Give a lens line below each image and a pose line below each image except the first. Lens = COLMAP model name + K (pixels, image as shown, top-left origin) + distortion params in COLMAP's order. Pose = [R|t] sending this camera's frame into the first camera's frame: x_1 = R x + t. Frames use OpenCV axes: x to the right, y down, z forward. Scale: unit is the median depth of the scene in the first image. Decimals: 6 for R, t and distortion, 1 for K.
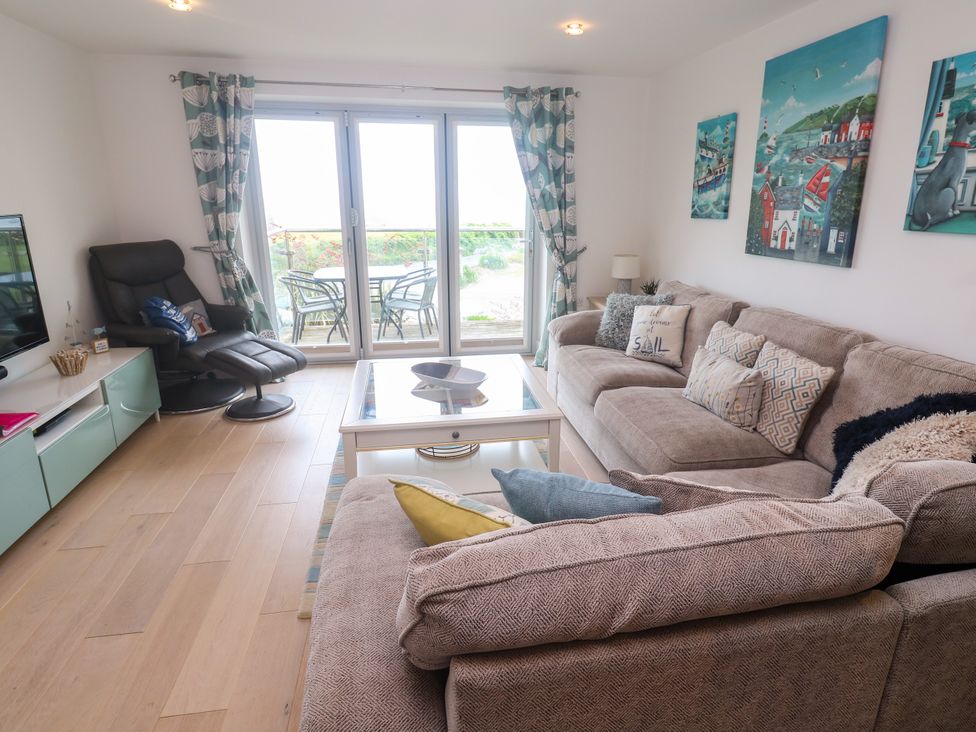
lens RADIAL K [[536.0, 0, 504.7], [0, 536.0, 352.0], [0, 0, 1]] dist [0.006127, -0.012884]
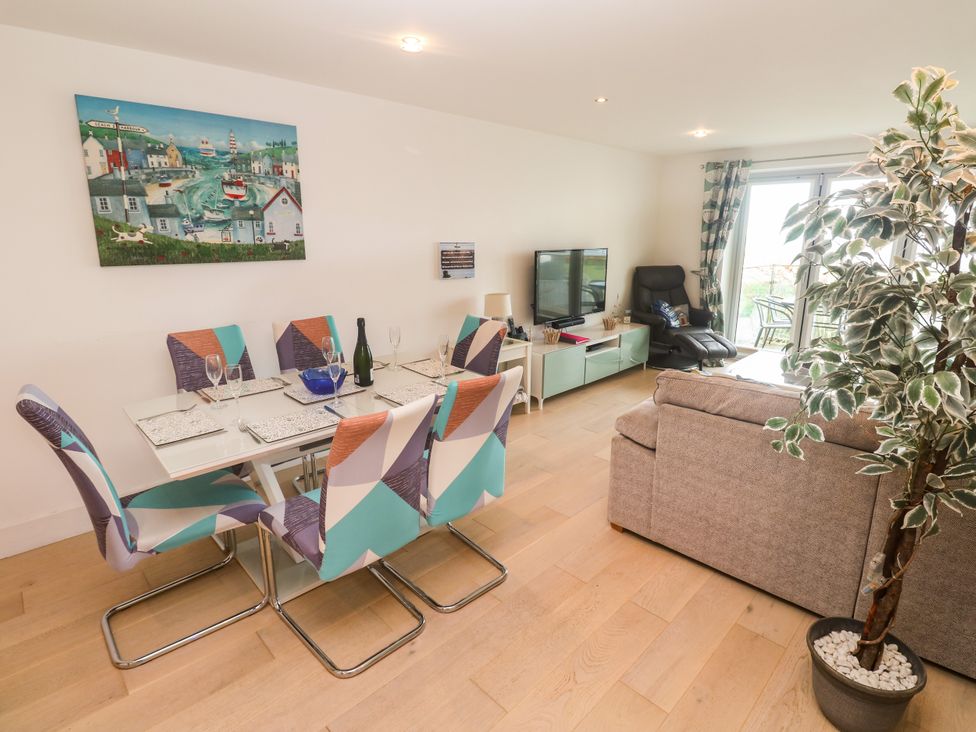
lens RADIAL K [[507.3, 0, 499.8], [0, 507.3, 355.4], [0, 0, 1]] dist [-0.000470, -0.013017]
pose [[0.569655, 0.181492, -0.801595, 0.450382], [-0.220512, 0.973304, 0.063662, 0.100587], [0.791750, 0.140496, 0.594469, -0.392828]]
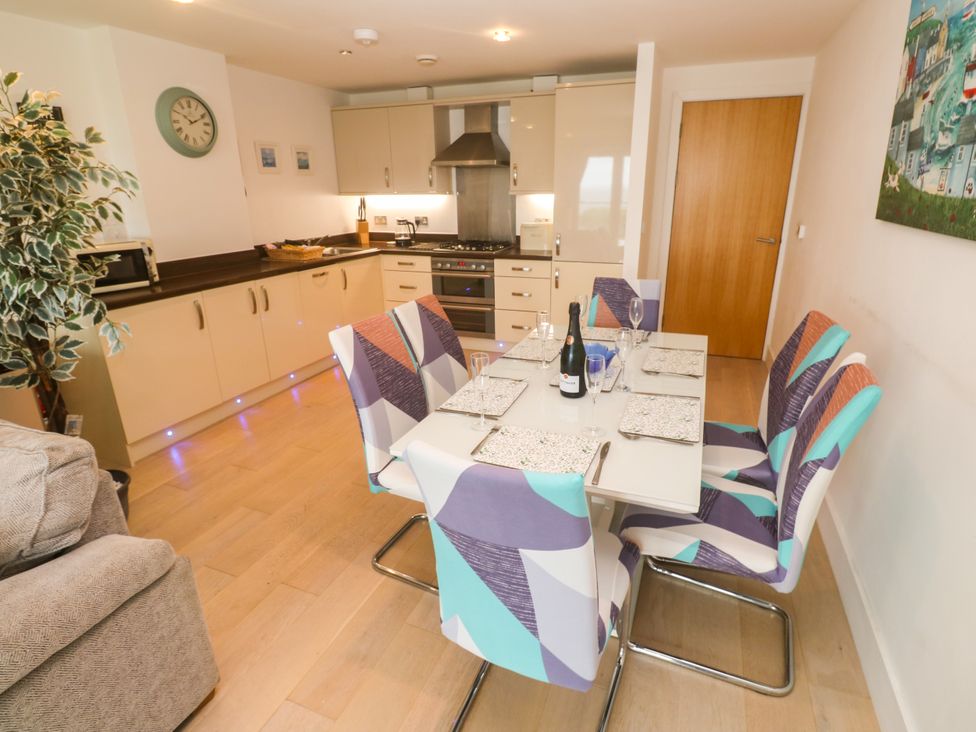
lens RADIAL K [[507.3, 0, 499.8], [0, 507.3, 355.4], [0, 0, 1]] dist [-0.000470, -0.013017]
pose [[-0.850259, -0.166208, 0.499433, -0.559812], [0.147048, 0.836054, 0.528574, -0.120294], [-0.505407, 0.522865, -0.686423, 0.369059]]
